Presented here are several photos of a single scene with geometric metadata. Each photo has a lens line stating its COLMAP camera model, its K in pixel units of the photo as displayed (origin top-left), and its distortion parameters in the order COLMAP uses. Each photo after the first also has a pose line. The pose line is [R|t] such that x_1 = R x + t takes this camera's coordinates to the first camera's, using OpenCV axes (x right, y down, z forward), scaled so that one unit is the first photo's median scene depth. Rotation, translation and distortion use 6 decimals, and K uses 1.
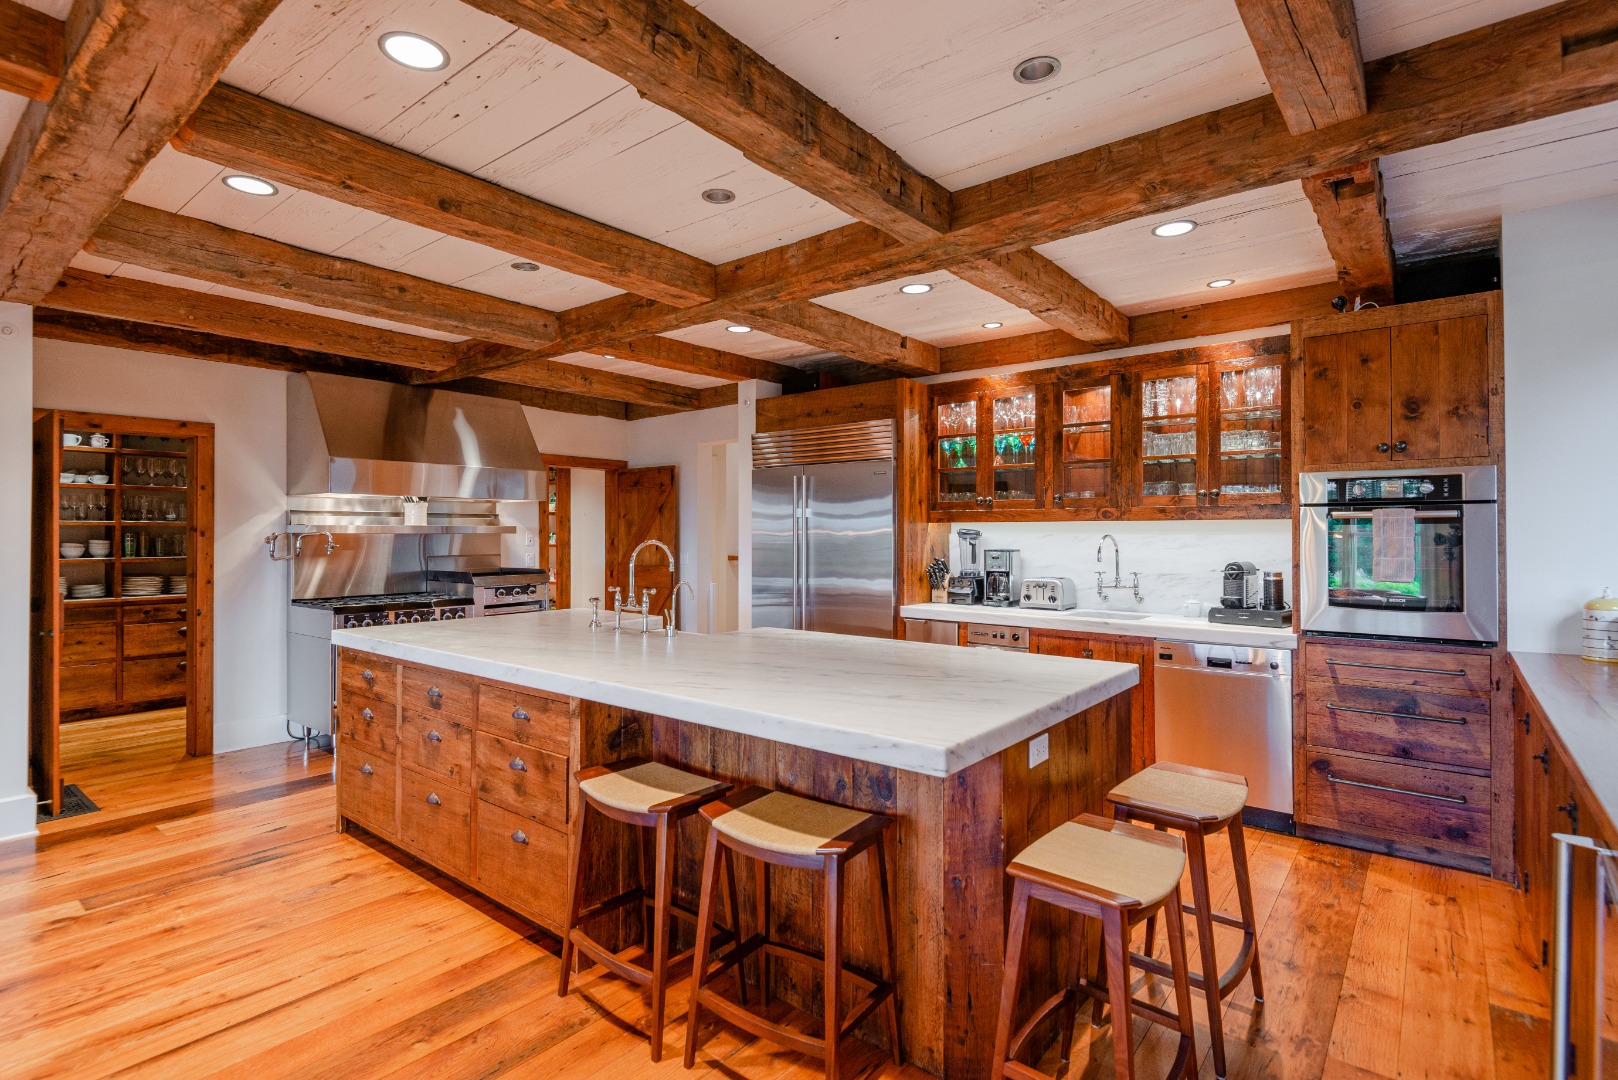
lens RADIAL K [[777.7, 0, 801.3], [0, 777.7, 531.9], [0, 0, 1]] dist [0.002412, -0.005725]
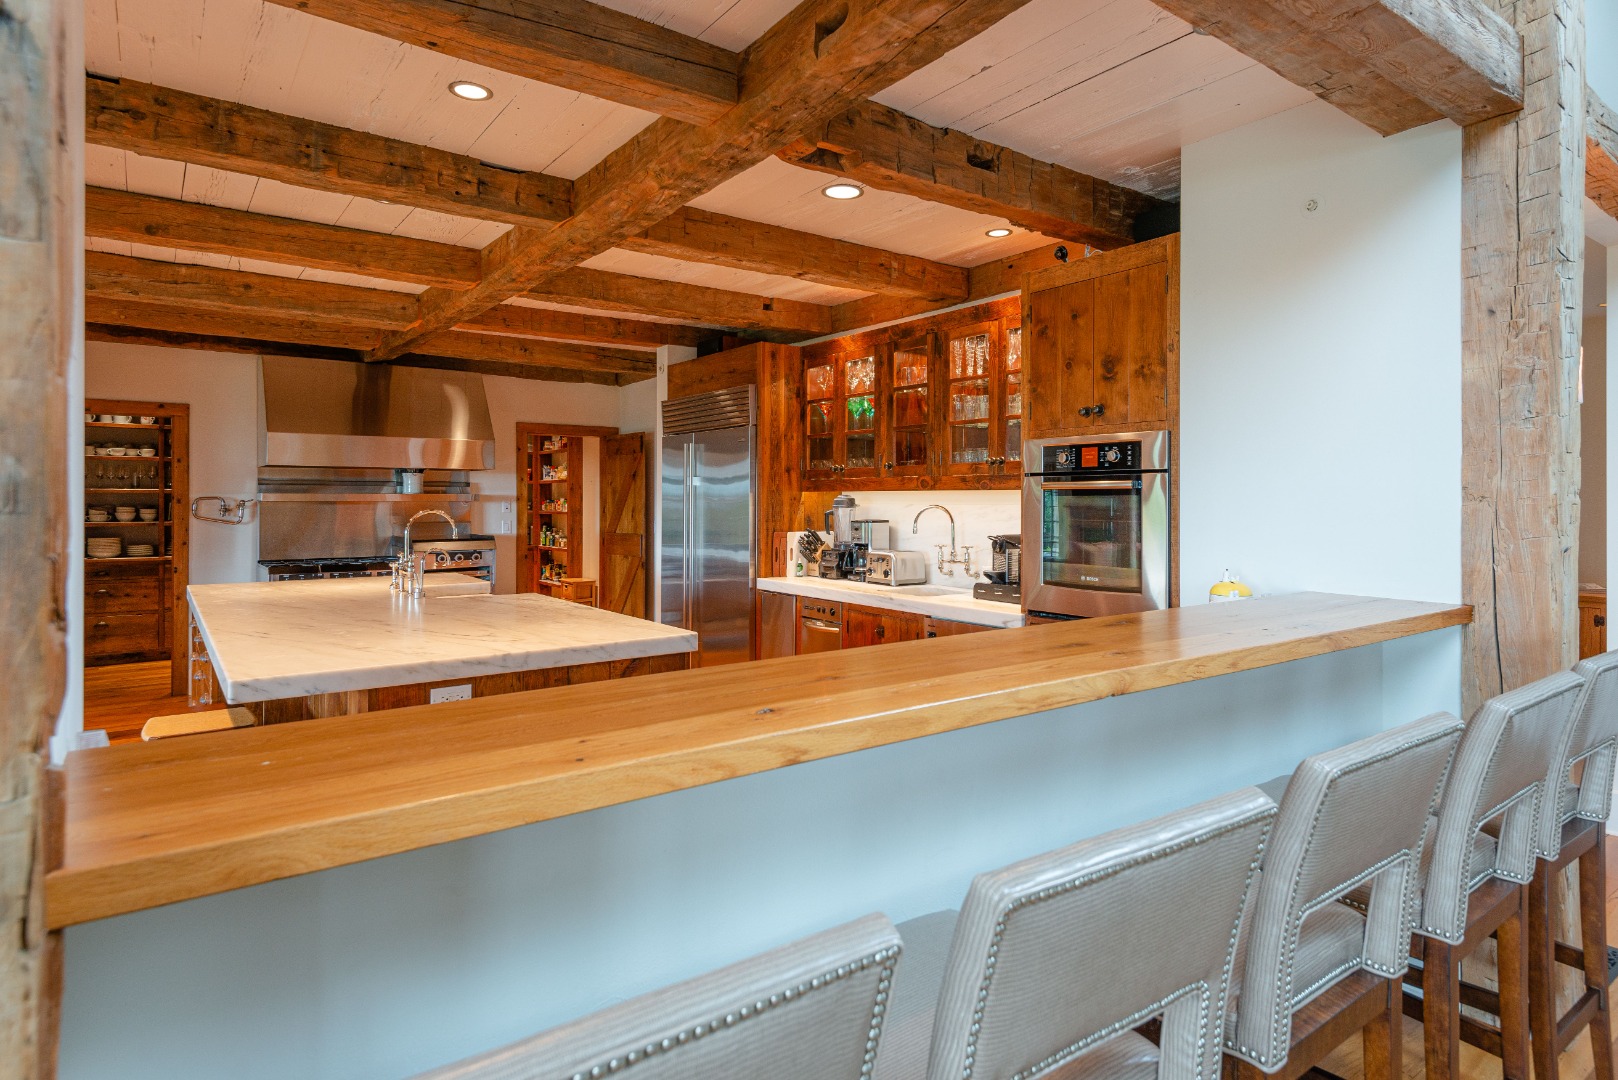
lens RADIAL K [[891.4, 0, 840.2], [0, 891.4, 510.2], [0, 0, 1]] dist [0.003891, -0.004258]
pose [[0.974202, 0.005371, -0.225615, 0.537717], [-0.002516, 0.999913, 0.012940, -0.004195], [0.225664, -0.012039, 0.974131, -0.065500]]
